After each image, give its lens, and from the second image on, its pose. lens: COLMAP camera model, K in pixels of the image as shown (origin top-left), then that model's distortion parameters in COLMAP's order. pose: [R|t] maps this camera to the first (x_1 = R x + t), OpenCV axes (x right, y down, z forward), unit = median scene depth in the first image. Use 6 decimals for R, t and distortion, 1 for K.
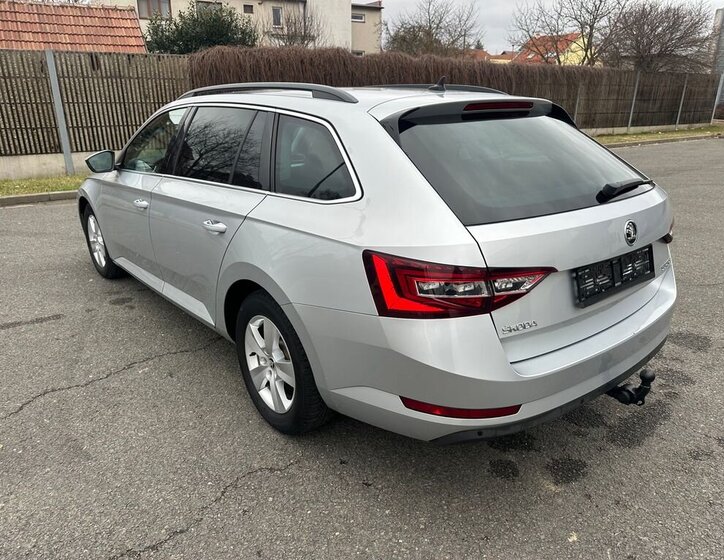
lens RADIAL K [[533.0, 0, 364.6], [0, 533.0, 281.6], [0, 0, 1]] dist [0.003037, -0.002854]
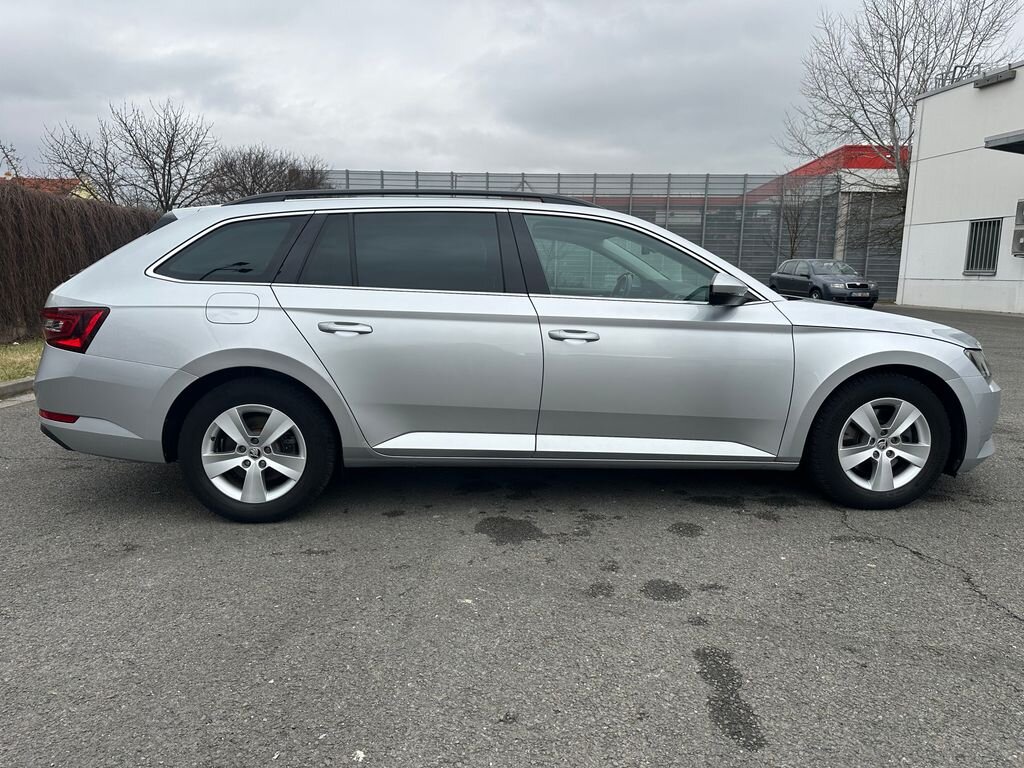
lens RADIAL K [[724.7, 0, 514.9], [0, 724.7, 387.6], [0, 0, 1]] dist [0.075897, -0.127931]
pose [[0.574429, -0.109148, 0.811245, -0.294381], [0.250101, 0.967080, -0.046977, -0.039079], [-0.779411, 0.229878, 0.582817, 0.198447]]
